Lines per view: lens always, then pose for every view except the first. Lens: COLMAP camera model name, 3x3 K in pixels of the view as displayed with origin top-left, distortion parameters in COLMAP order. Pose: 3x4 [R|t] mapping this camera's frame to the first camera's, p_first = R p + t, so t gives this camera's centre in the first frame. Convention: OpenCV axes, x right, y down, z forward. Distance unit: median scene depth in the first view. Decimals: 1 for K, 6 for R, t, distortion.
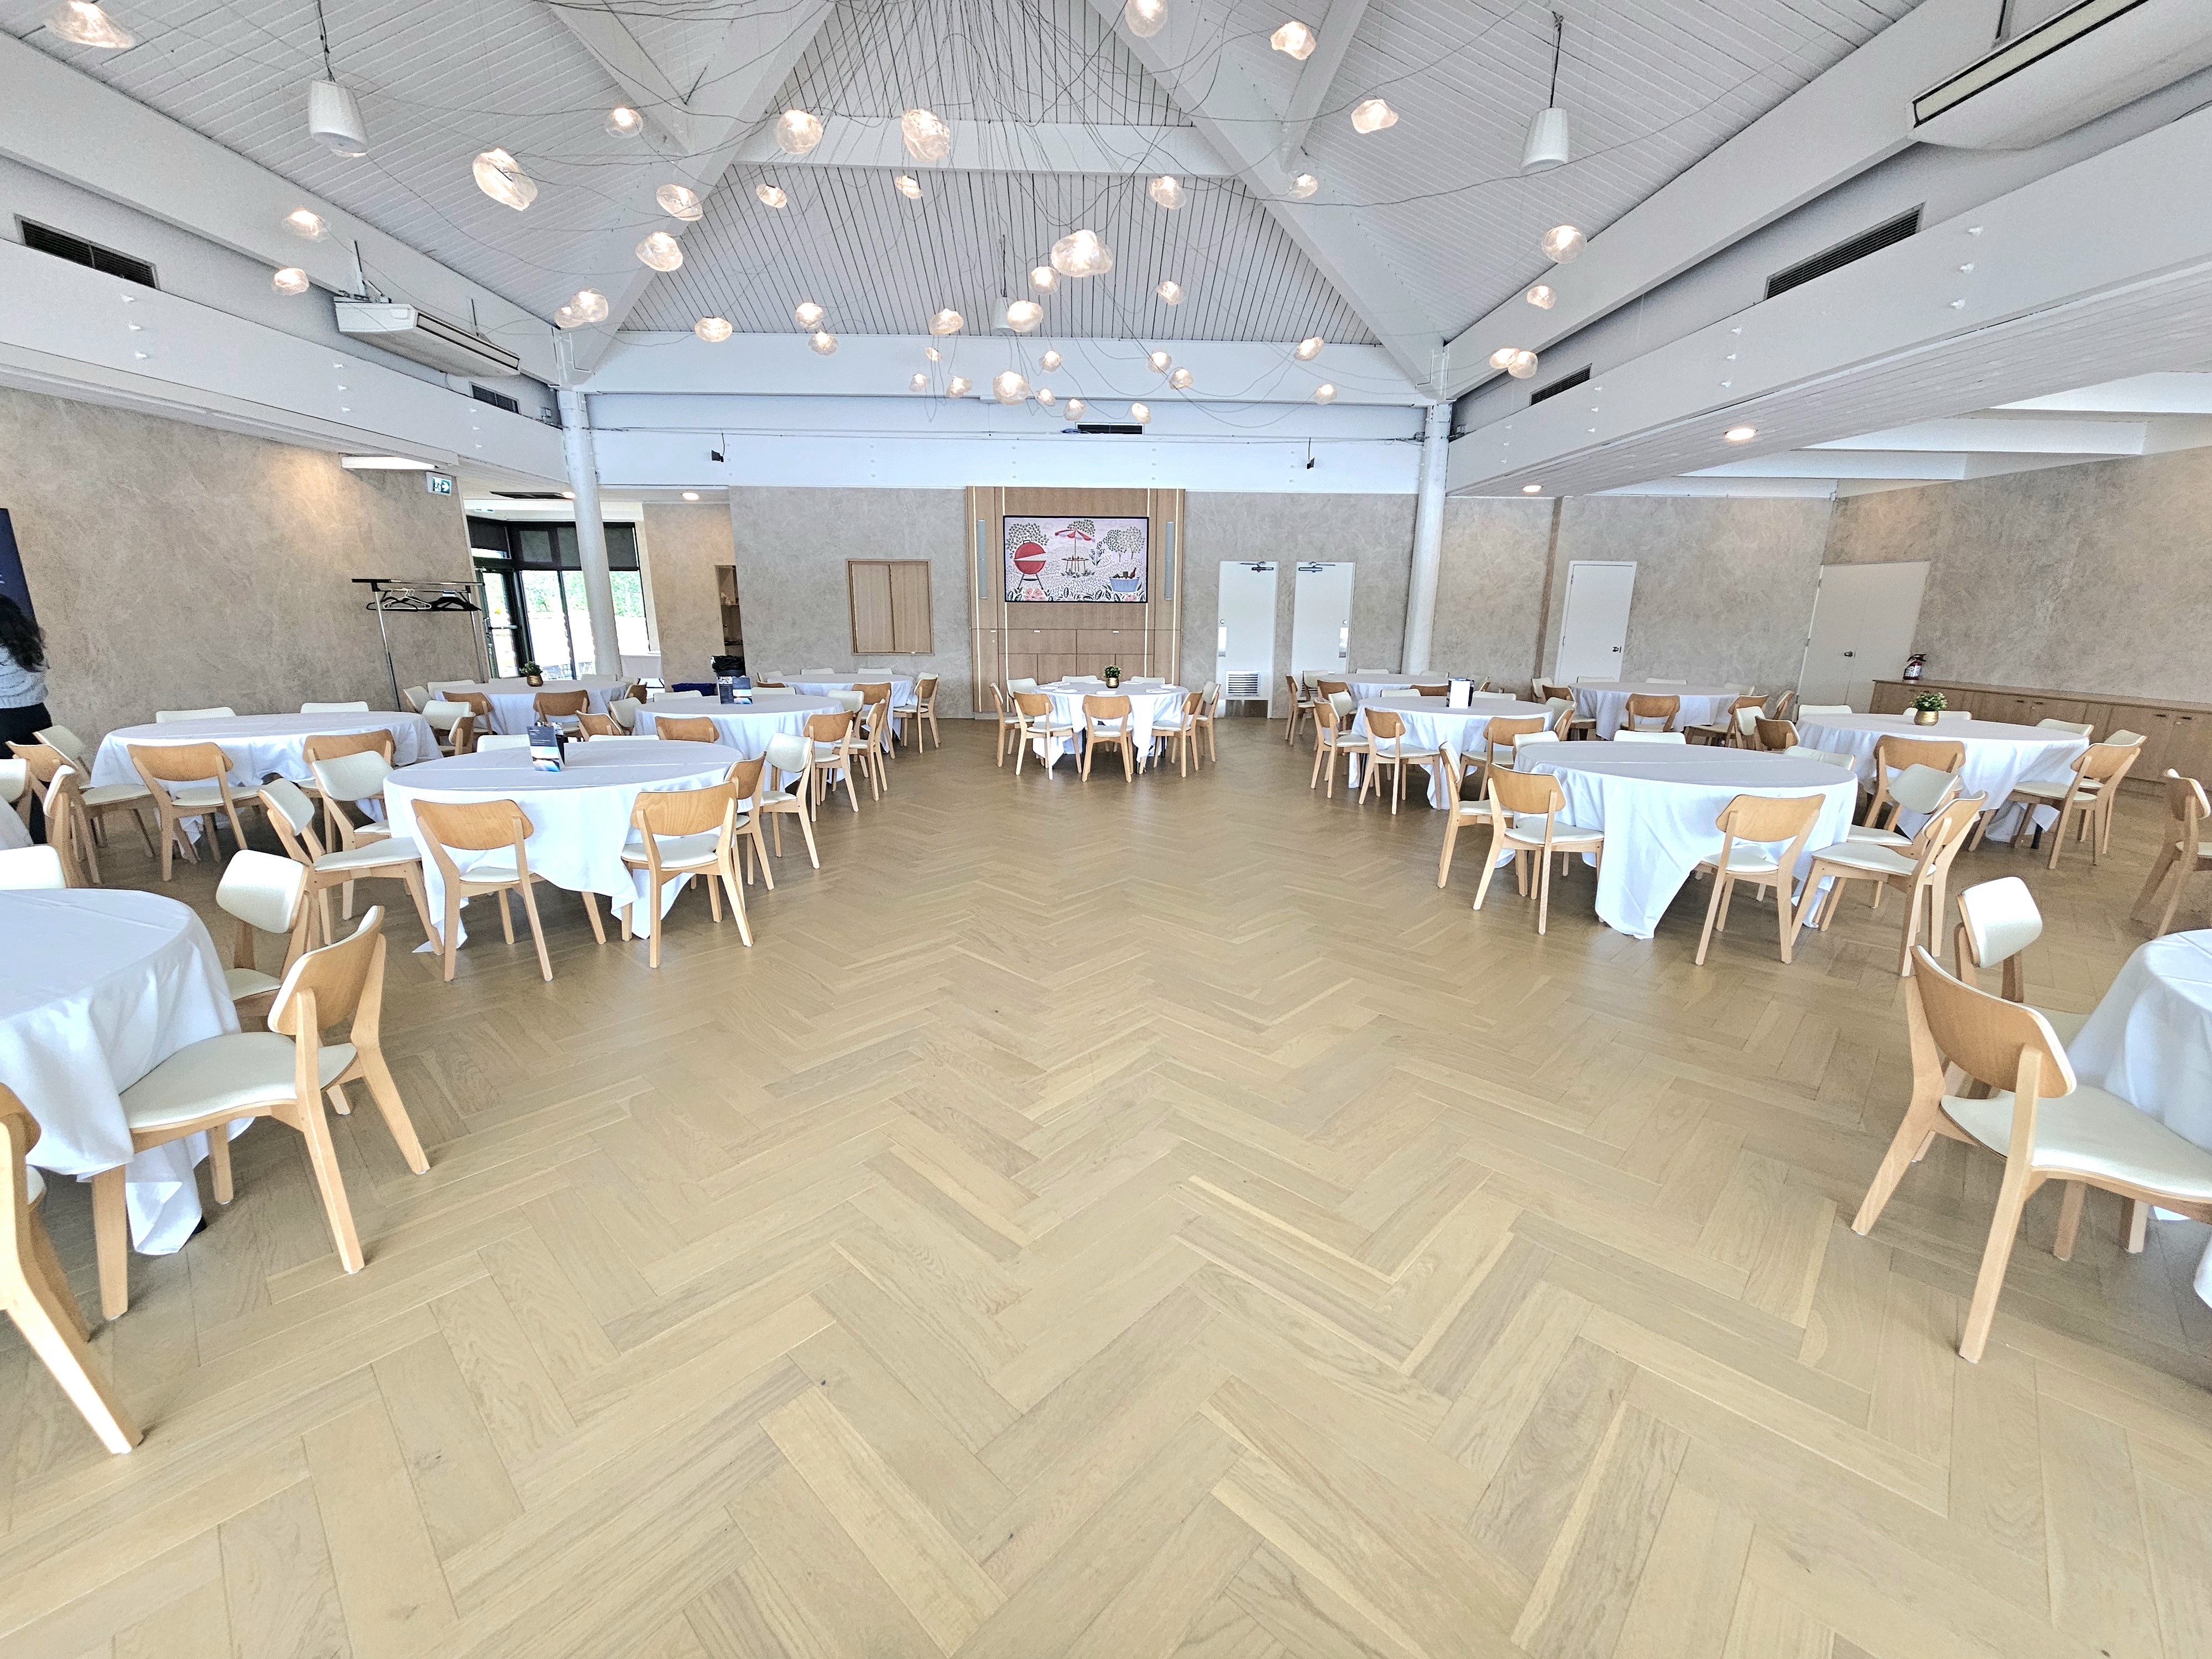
lens RADIAL K [[913.8, 0, 1106.0], [0, 913.8, 829.5], [0, 0, 1]] dist [-0.001024, -0.000321]
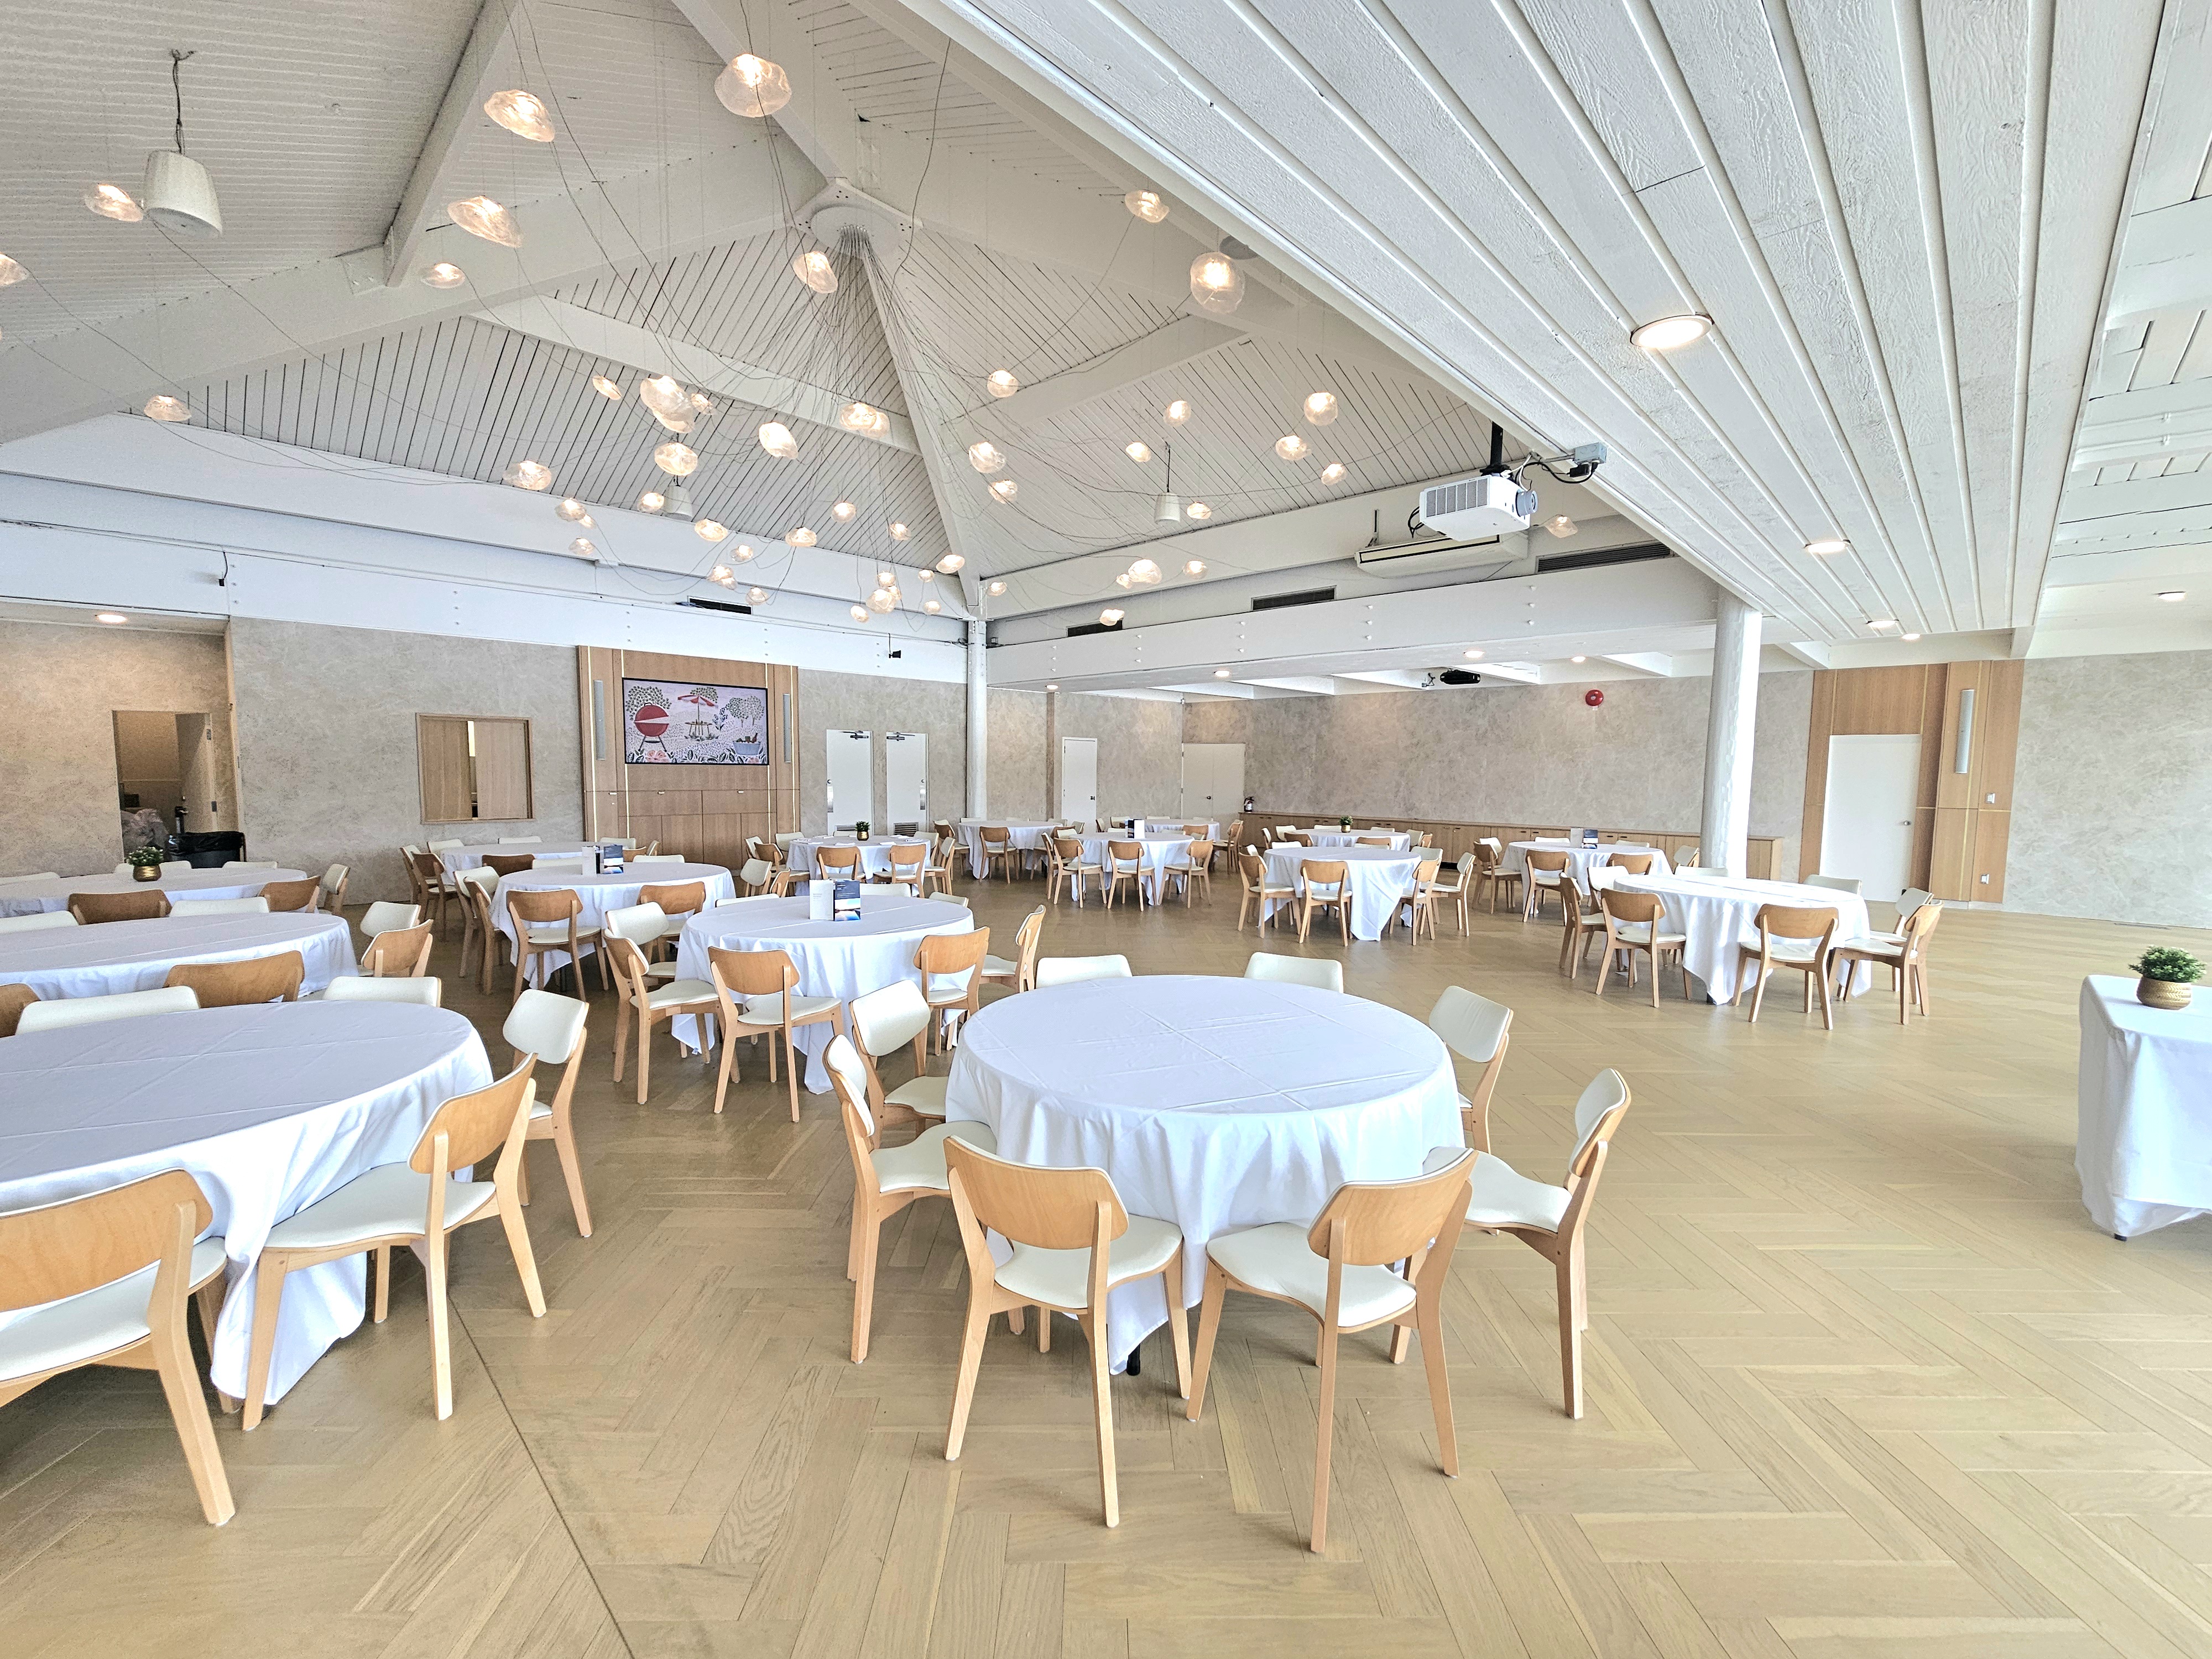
lens RADIAL K [[912.1, 0, 1106.0], [0, 912.1, 829.5], [0, 0, 1]] dist [0.001368, -0.003325]
pose [[0.724317, -0.044887, 0.688004, -0.414404], [0.157044, 0.982389, -0.101239, -0.003414], [-0.671344, 0.181376, 0.718610, -0.020990]]
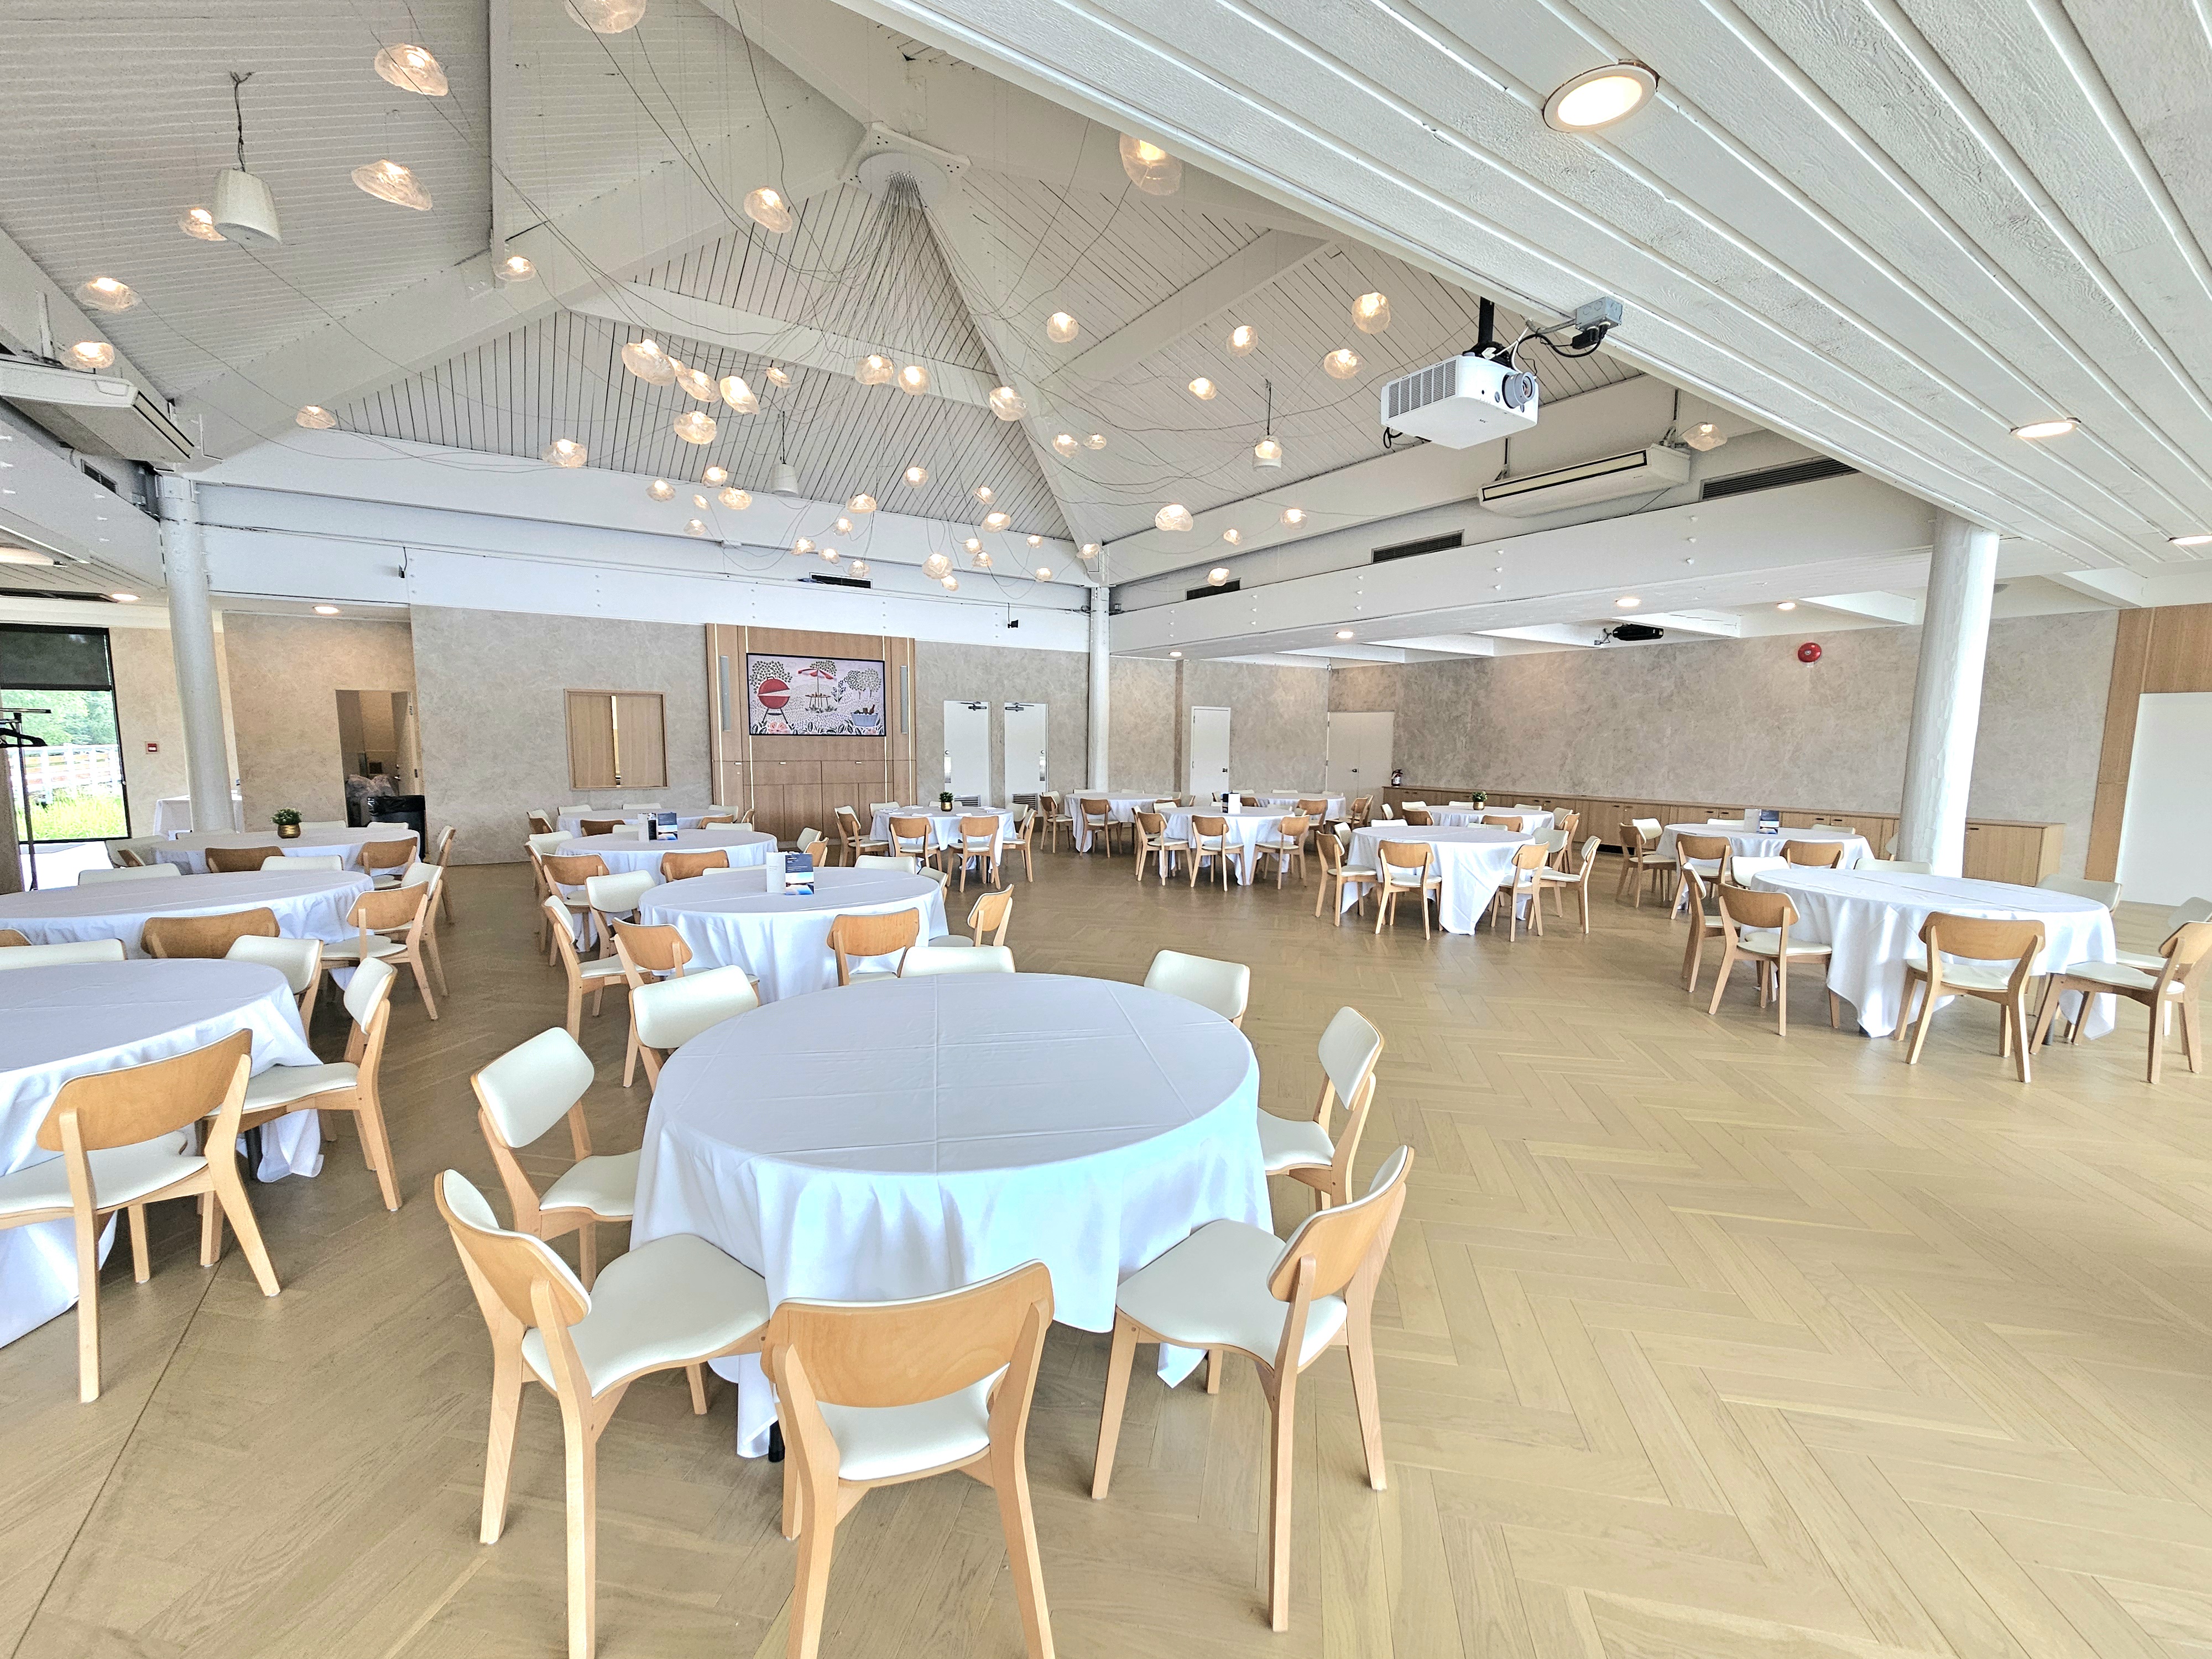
lens RADIAL K [[913.8, 0, 1106.0], [0, 913.8, 829.5], [0, 0, 1]] dist [-0.001024, -0.000321]
pose [[0.852772, -0.050944, 0.519792, -0.309765], [0.120465, 0.987582, -0.100845, 0.004935], [-0.508200, 0.148615, 0.848320, -0.047713]]
